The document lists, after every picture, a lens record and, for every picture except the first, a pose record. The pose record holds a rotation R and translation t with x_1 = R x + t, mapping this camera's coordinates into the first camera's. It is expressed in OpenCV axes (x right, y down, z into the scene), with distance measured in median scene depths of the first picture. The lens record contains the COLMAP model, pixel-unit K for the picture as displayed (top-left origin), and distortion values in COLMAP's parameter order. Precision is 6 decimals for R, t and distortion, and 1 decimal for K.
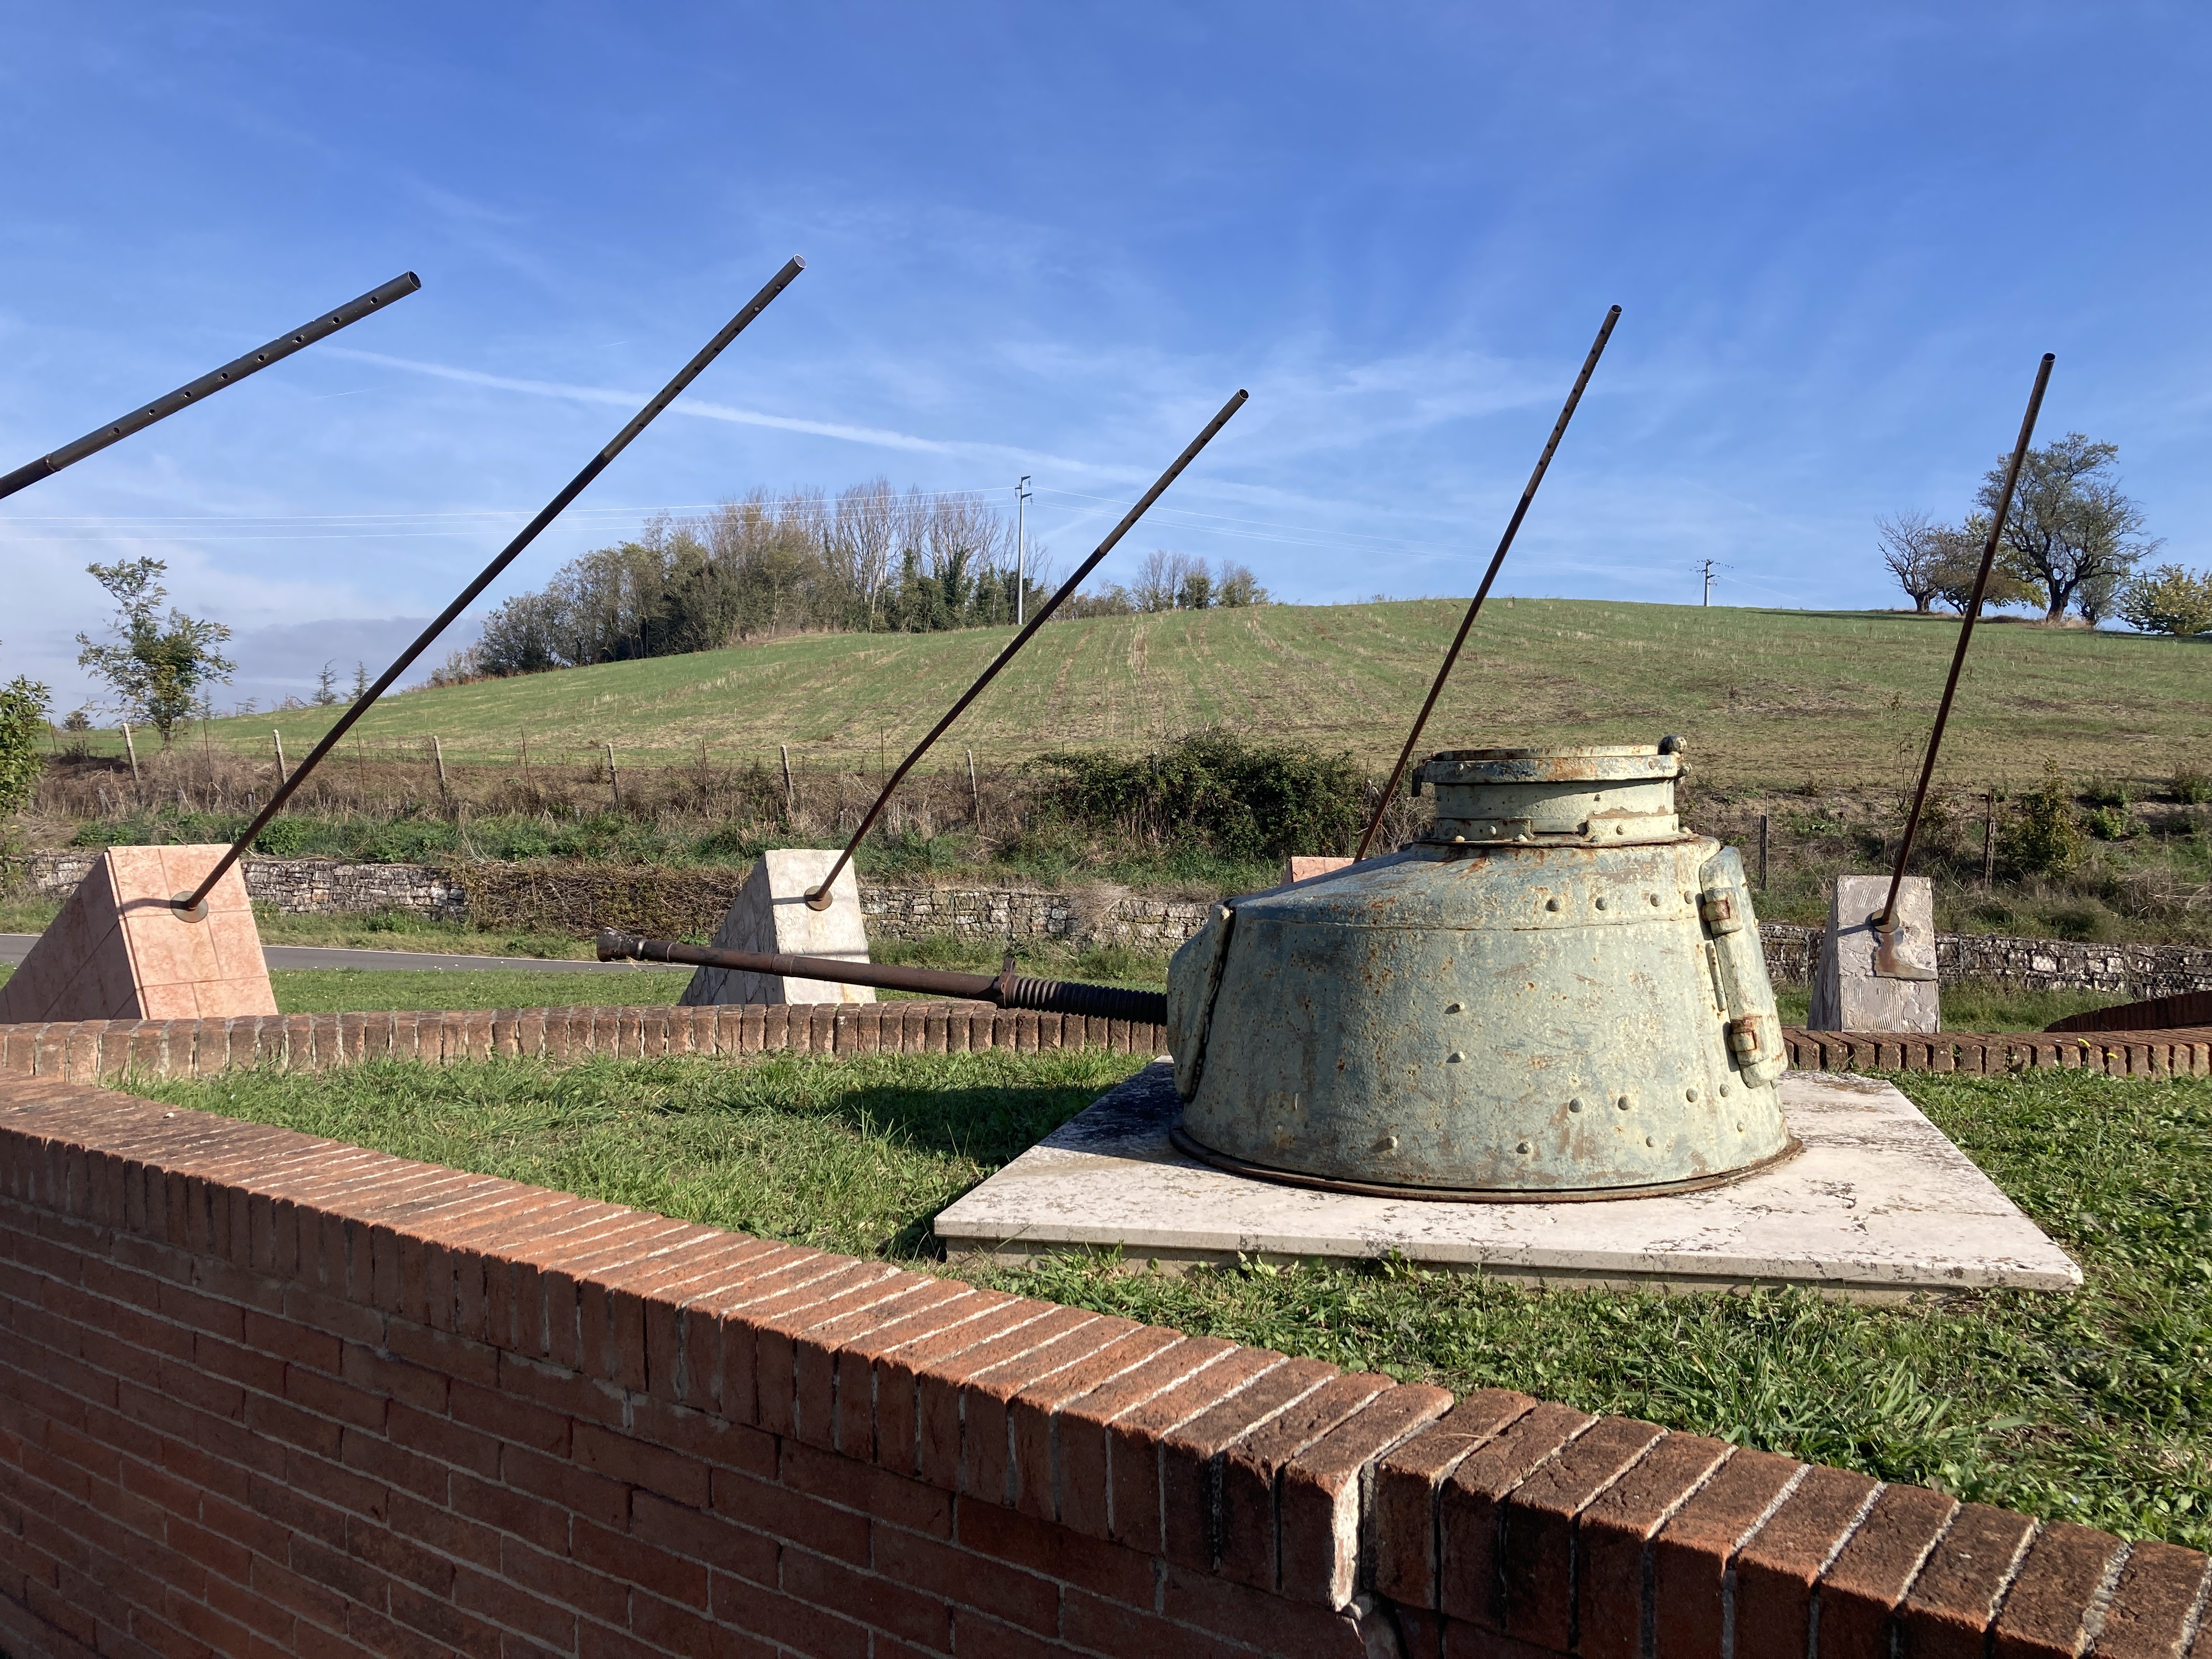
lens RADIAL K [[1829.1, 0, 1106.0], [0, 1829.1, 829.5], [0, 0, 1]] dist [0.003983, 0.000290]
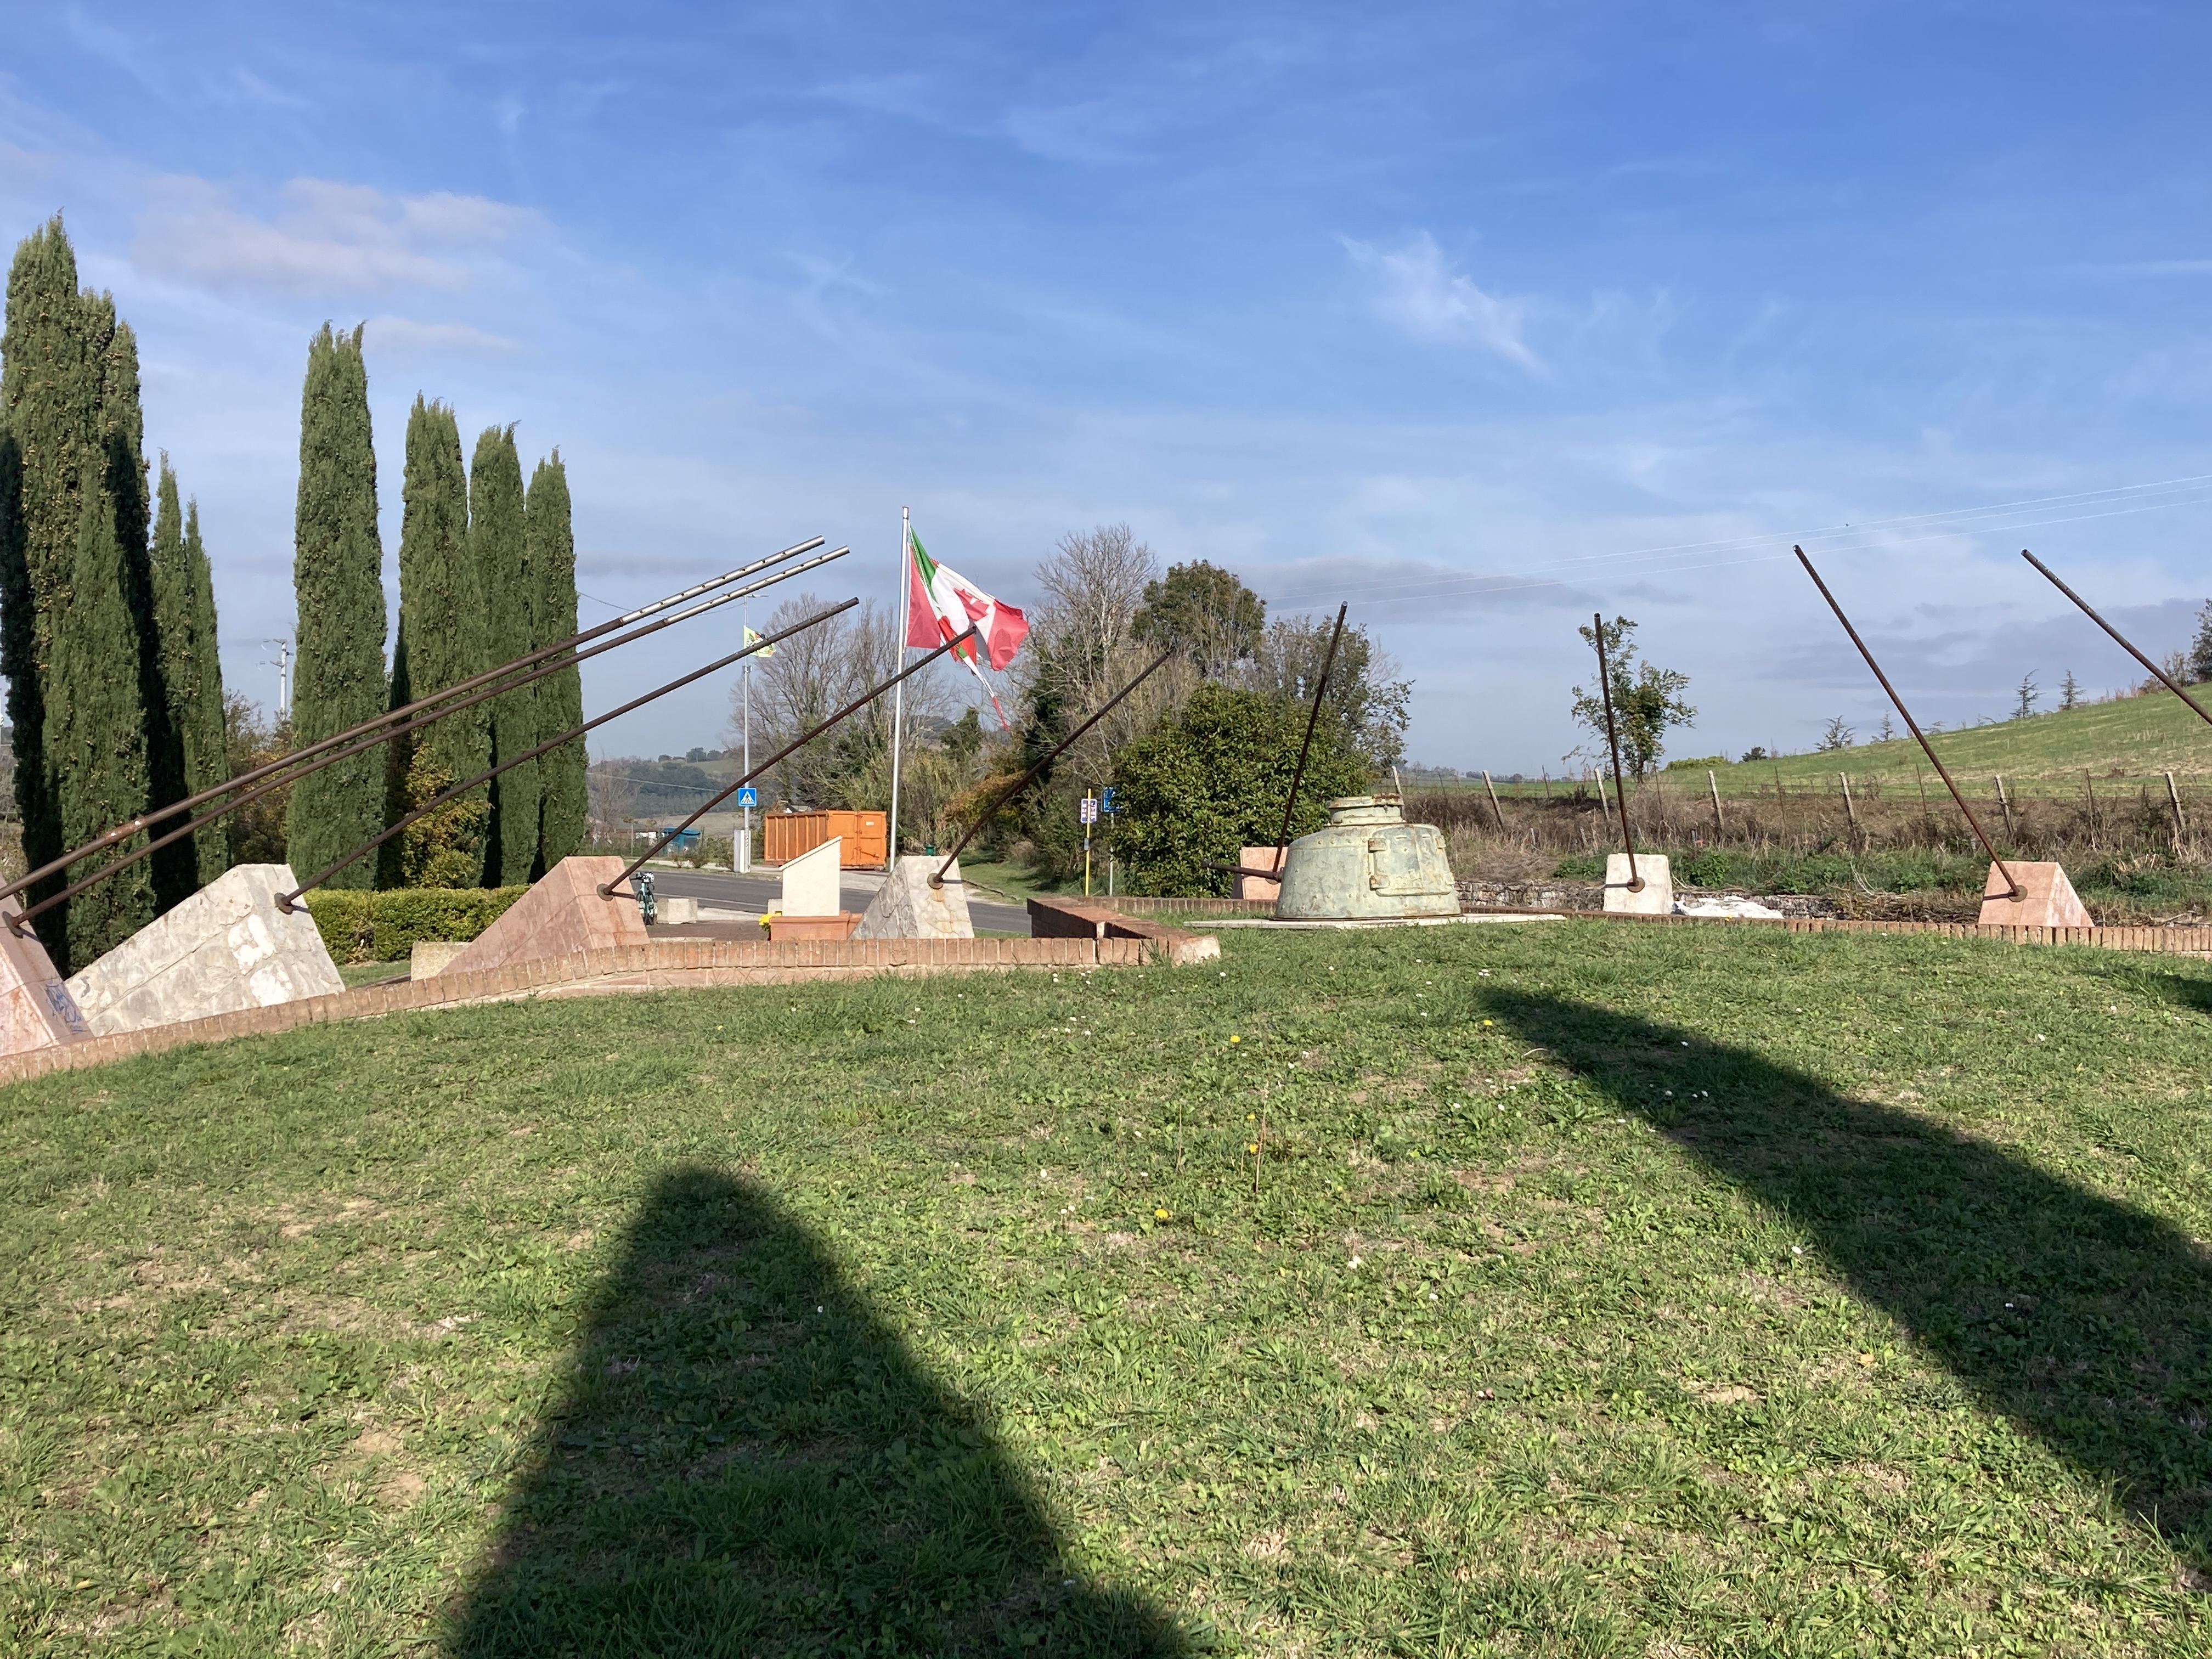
lens RADIAL K [[2384.5, 0, 1106.0], [0, 2384.5, 829.5], [0, 0, 1]] dist [0.001848, 0.001929]
pose [[0.699088, -0.009361, -0.714974, 0.304388], [-0.006780, 0.999783, -0.019719, 0.010296], [0.715003, 0.018633, 0.698873, -0.237856]]
